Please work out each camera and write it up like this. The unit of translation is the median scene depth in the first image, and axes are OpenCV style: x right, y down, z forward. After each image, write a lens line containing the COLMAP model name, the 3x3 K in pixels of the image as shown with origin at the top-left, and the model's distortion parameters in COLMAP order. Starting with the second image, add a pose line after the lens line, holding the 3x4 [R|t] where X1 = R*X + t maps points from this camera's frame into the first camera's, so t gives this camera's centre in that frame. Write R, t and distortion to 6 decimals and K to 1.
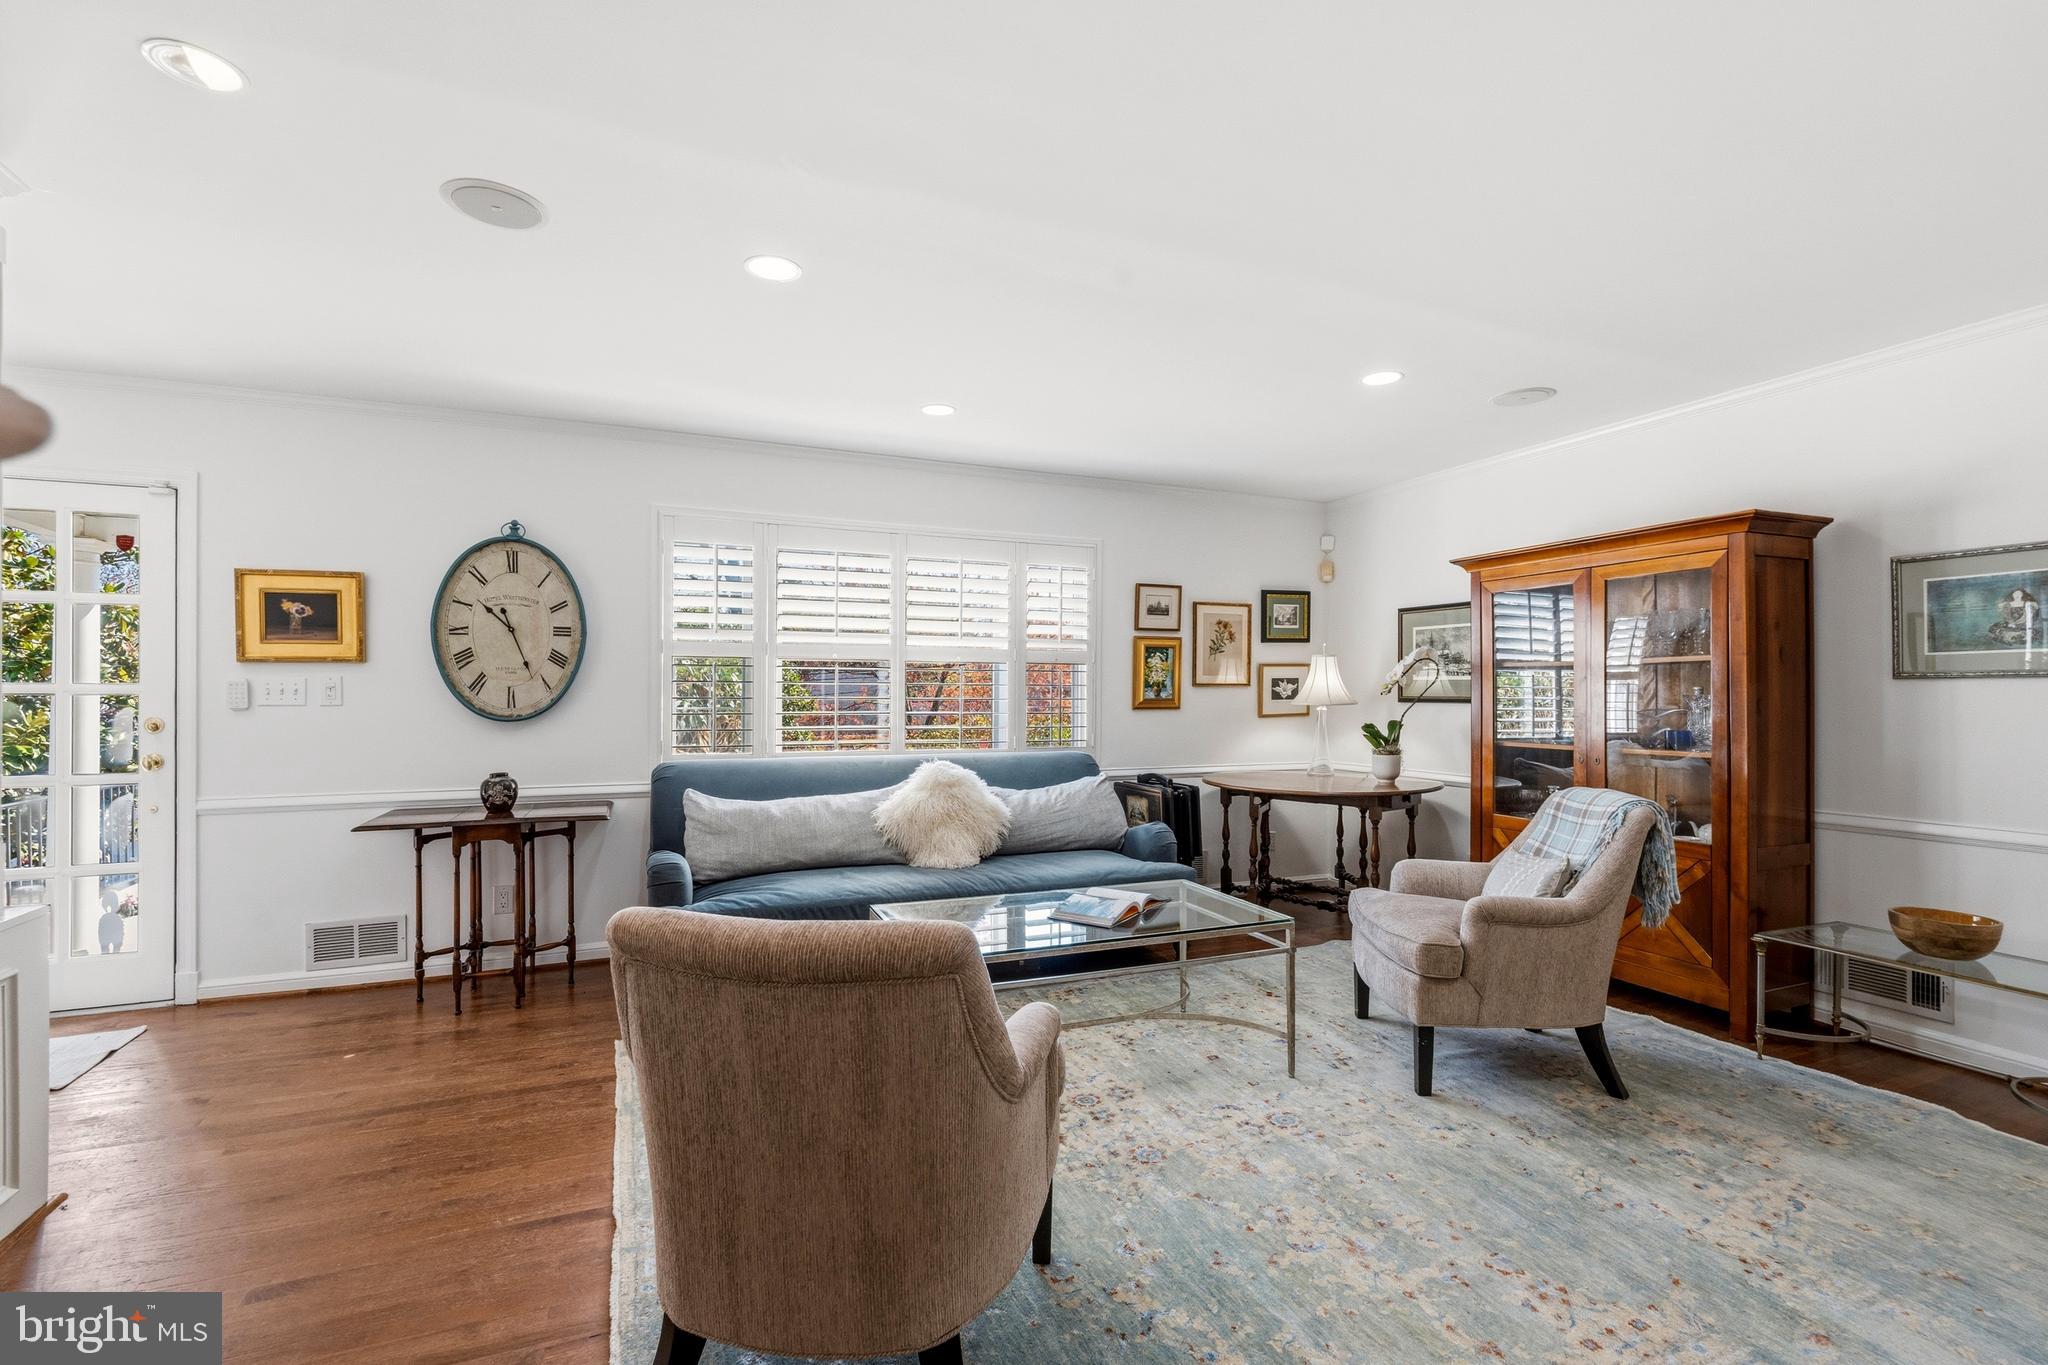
lens RADIAL K [[904.7, 0, 1014.3], [0, 904.7, 667.0], [0, 0, 1]] dist [-0.001298, 0.000041]
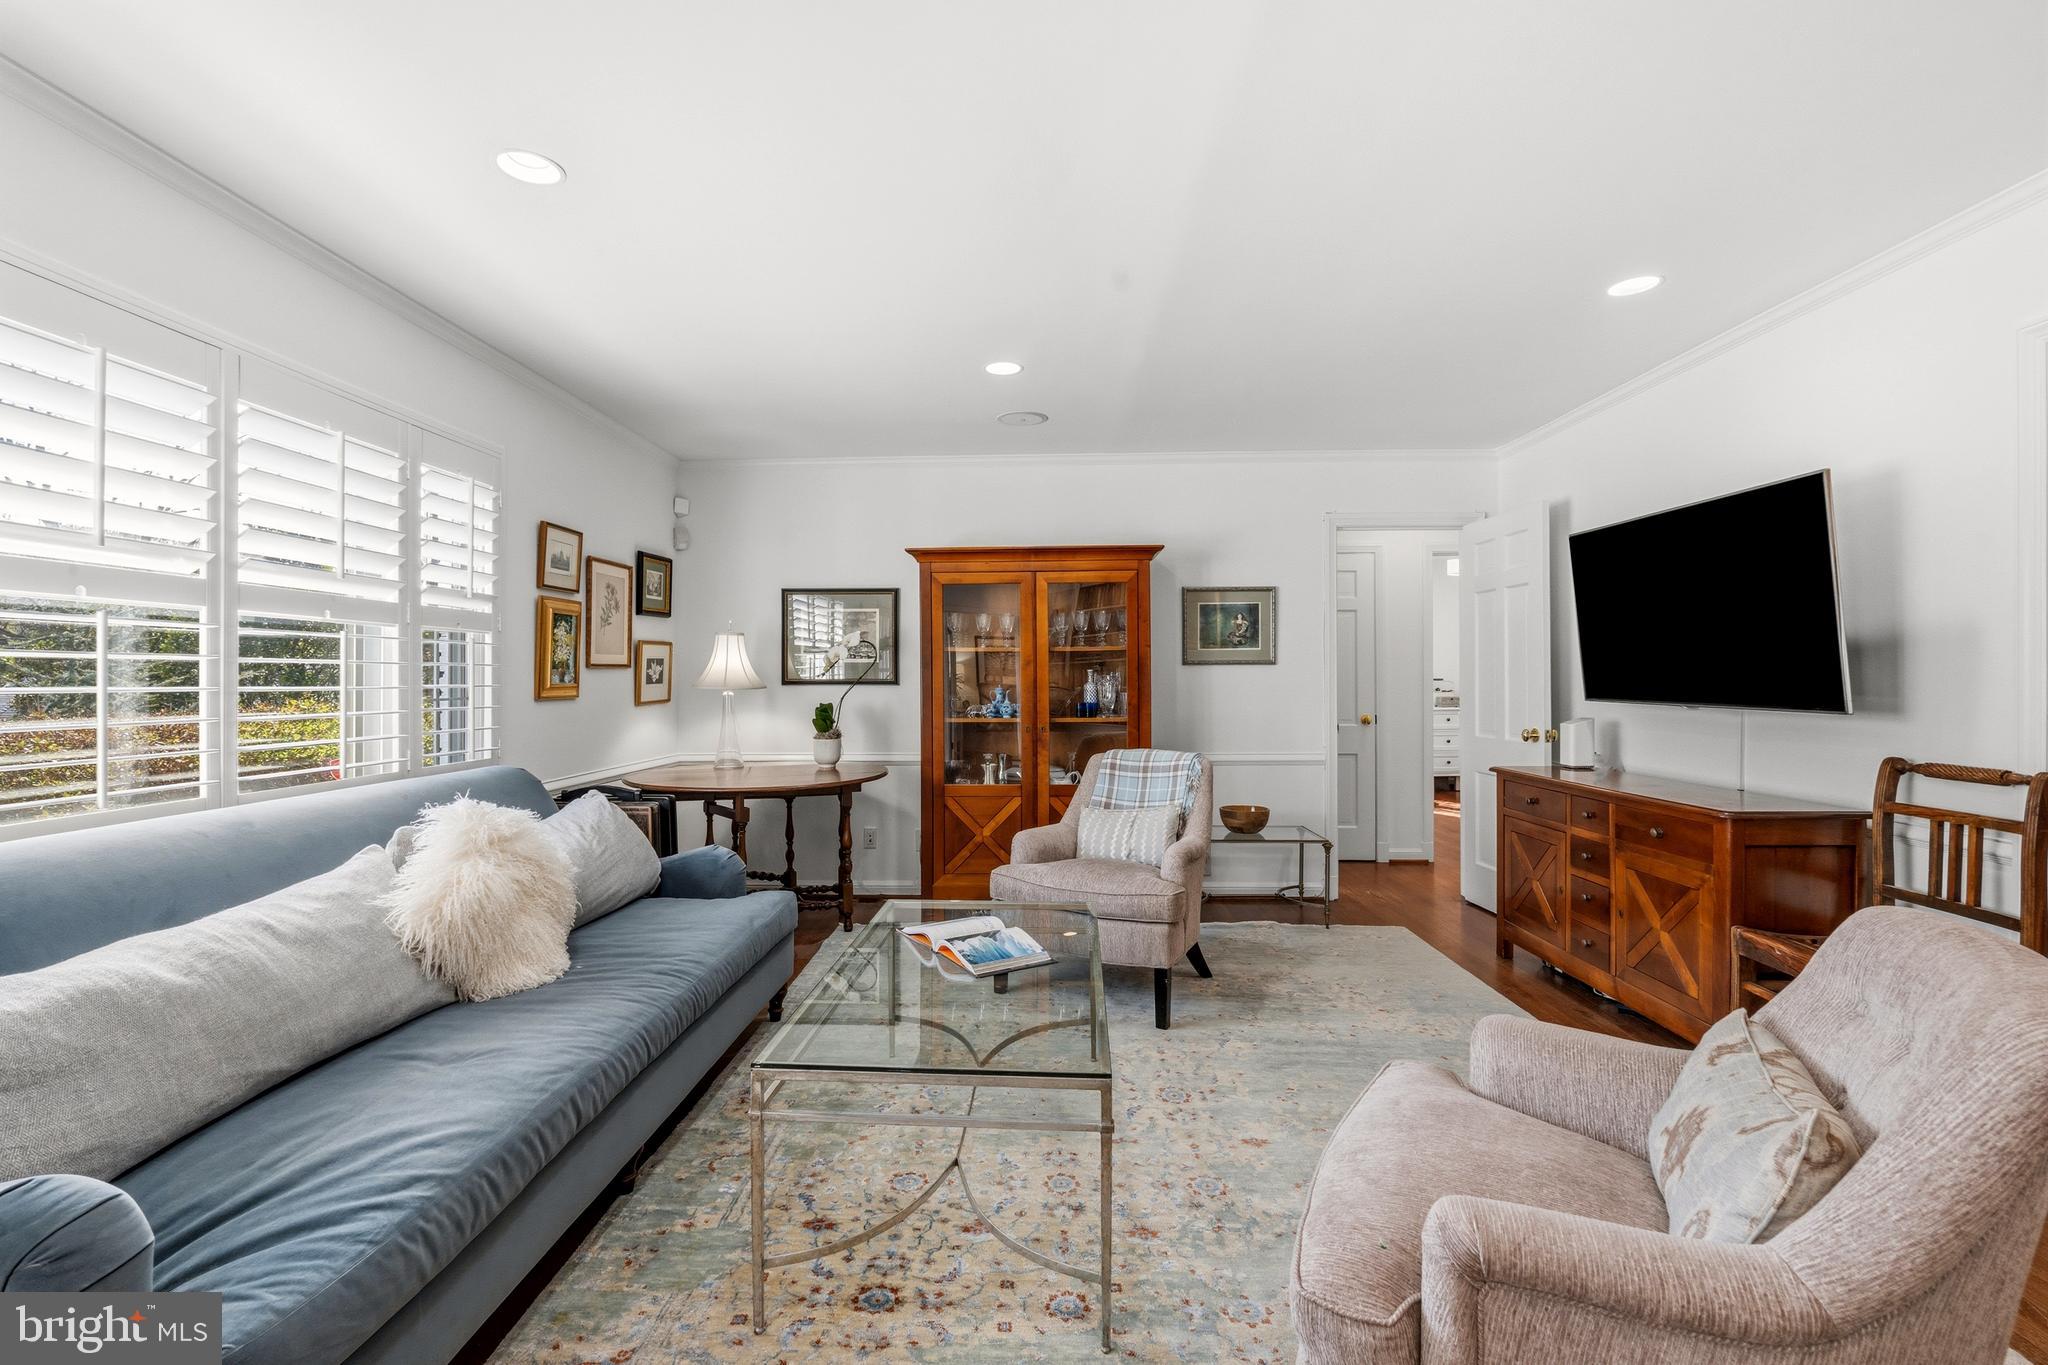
lens RADIAL K [[904.7, 0, 1014.3], [0, 904.7, 667.0], [0, 0, 1]] dist [-0.001298, 0.000041]
pose [[0.421787, 0.005028, 0.906681, -0.397575], [-0.021906, 0.999749, 0.004647, 0.011026], [-0.906430, -0.021821, 0.421791, 0.418171]]
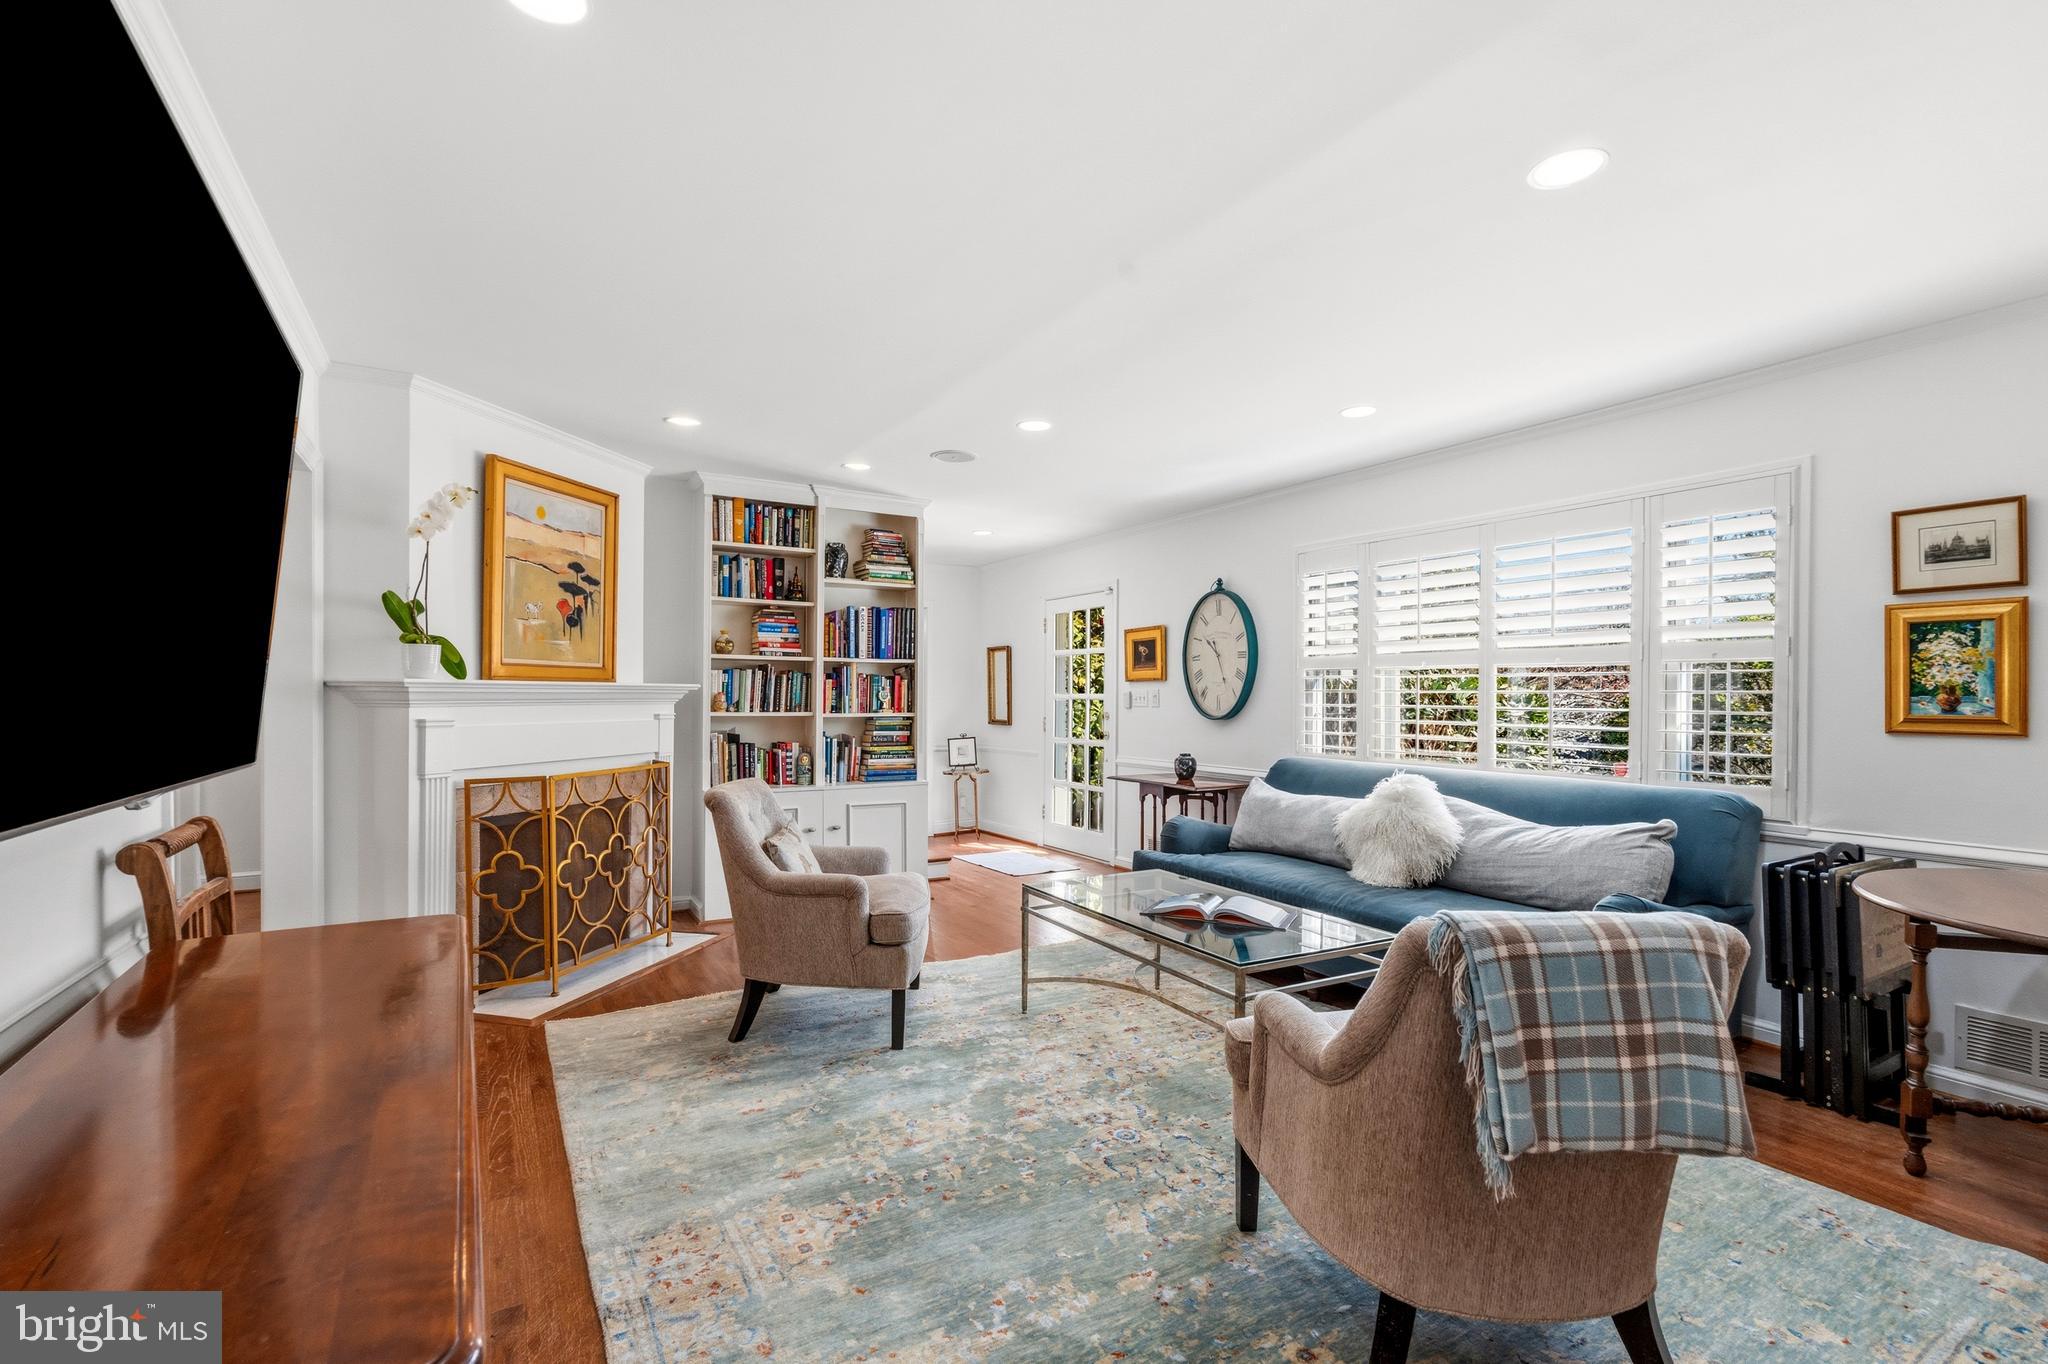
lens RADIAL K [[904.7, 0, 1014.3], [0, 904.7, 666.5], [0, 0, 1]] dist [-0.001298, 0.000041]
pose [[0.138301, -0.037406, -0.989684, 0.704834], [0.011393, 0.999280, -0.036177, 0.021048], [0.990325, -0.006272, 0.138627, 0.428175]]
